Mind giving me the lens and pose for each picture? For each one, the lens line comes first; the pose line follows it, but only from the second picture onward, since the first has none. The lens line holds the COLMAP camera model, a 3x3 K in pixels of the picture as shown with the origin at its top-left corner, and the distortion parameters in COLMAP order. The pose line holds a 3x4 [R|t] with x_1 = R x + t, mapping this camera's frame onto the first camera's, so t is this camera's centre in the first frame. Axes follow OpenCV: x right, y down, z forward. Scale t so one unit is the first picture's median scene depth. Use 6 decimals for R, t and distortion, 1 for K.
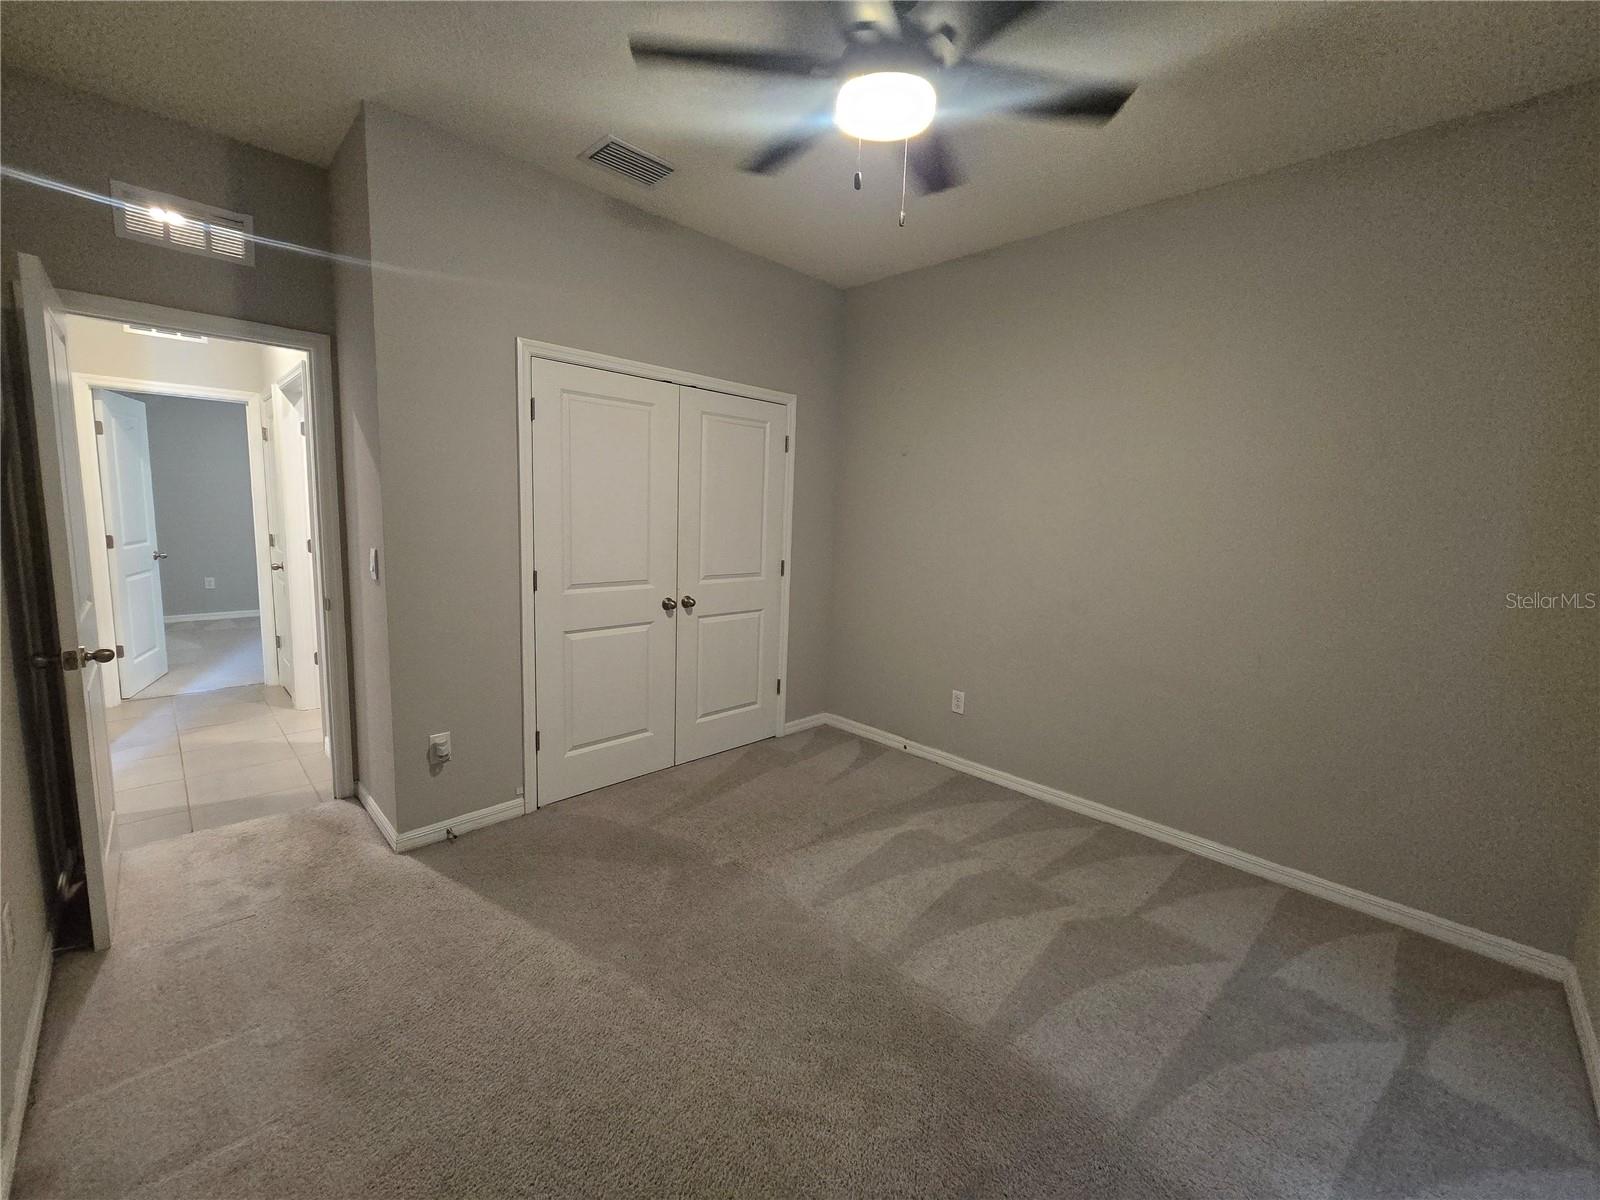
lens RADIAL K [[655.0, 0, 788.2], [0, 655.0, 600.9], [0, 0, 1]] dist [-0.004354, 0.000487]
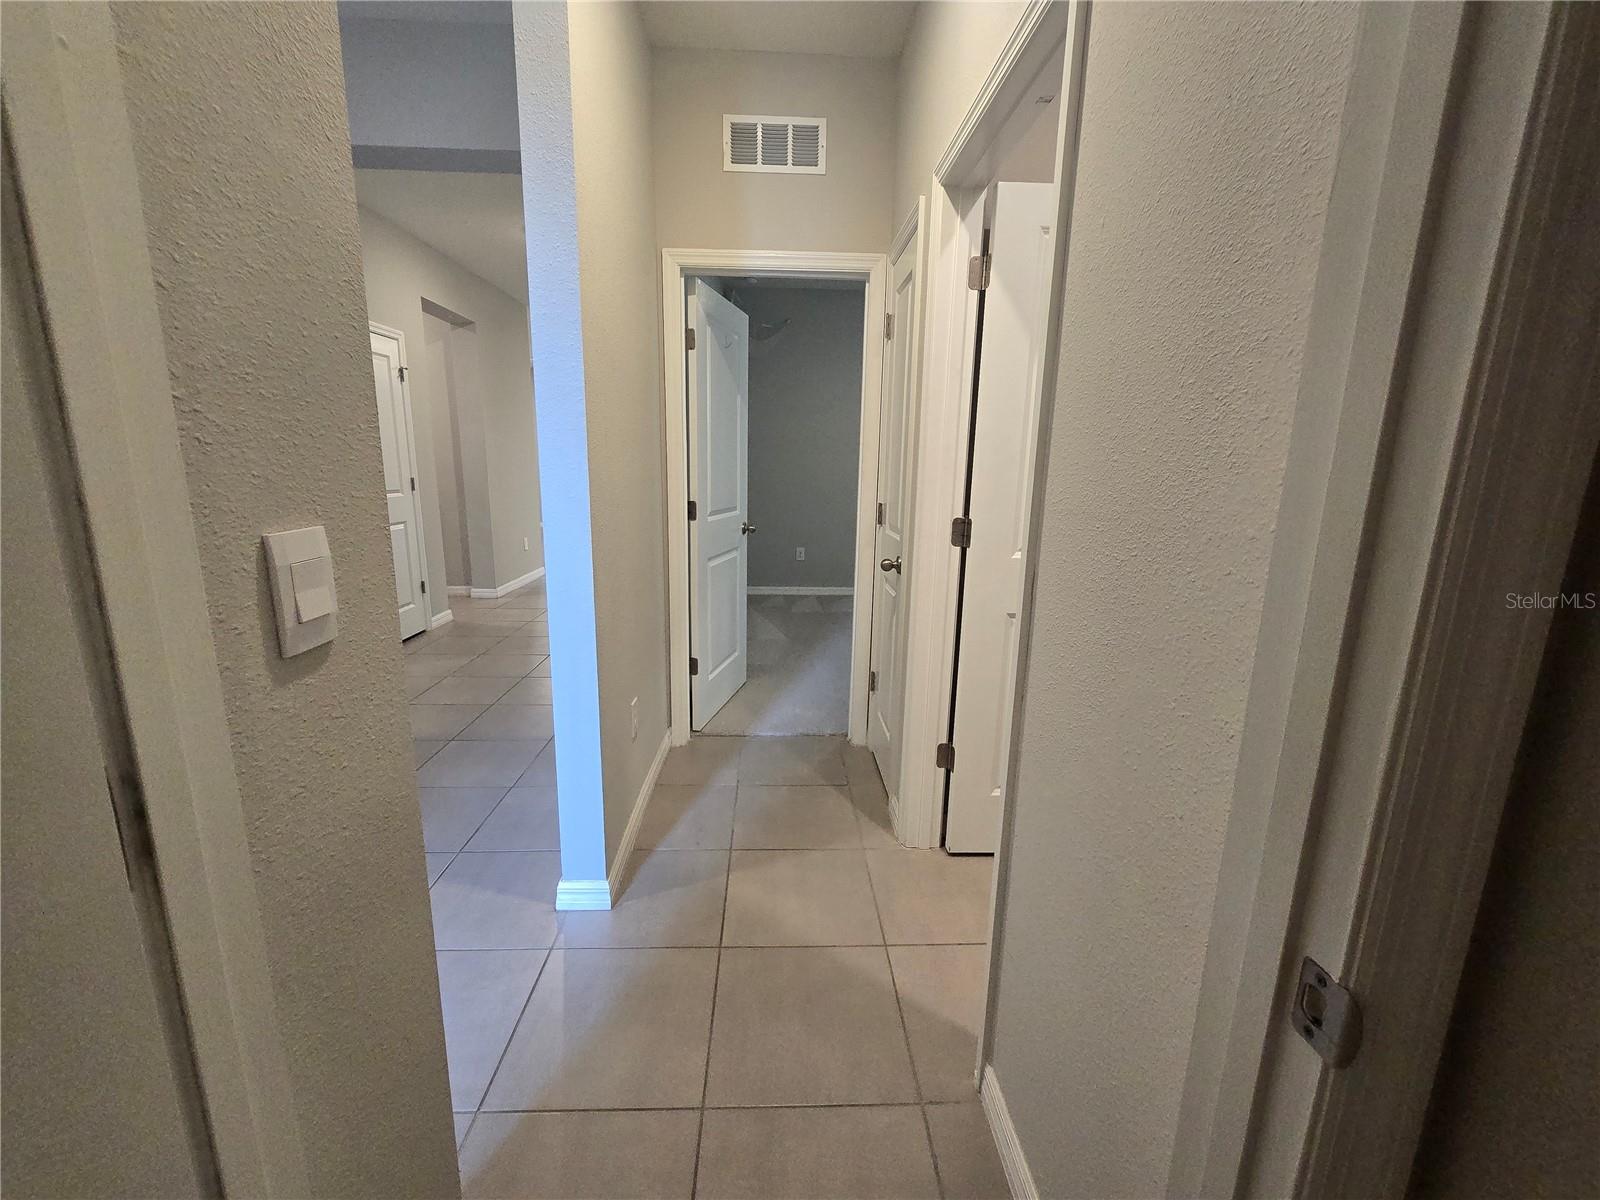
lens RADIAL K [[655.0, 0, 799.4], [0, 655.0, 604.9], [0, 0, 1]] dist [-0.004354, 0.000487]
pose [[0.742252, 0.123251, -0.658689, -0.476077], [-0.081214, 0.992240, 0.094148, -0.064493], [0.665181, -0.016387, 0.746502, 0.544122]]
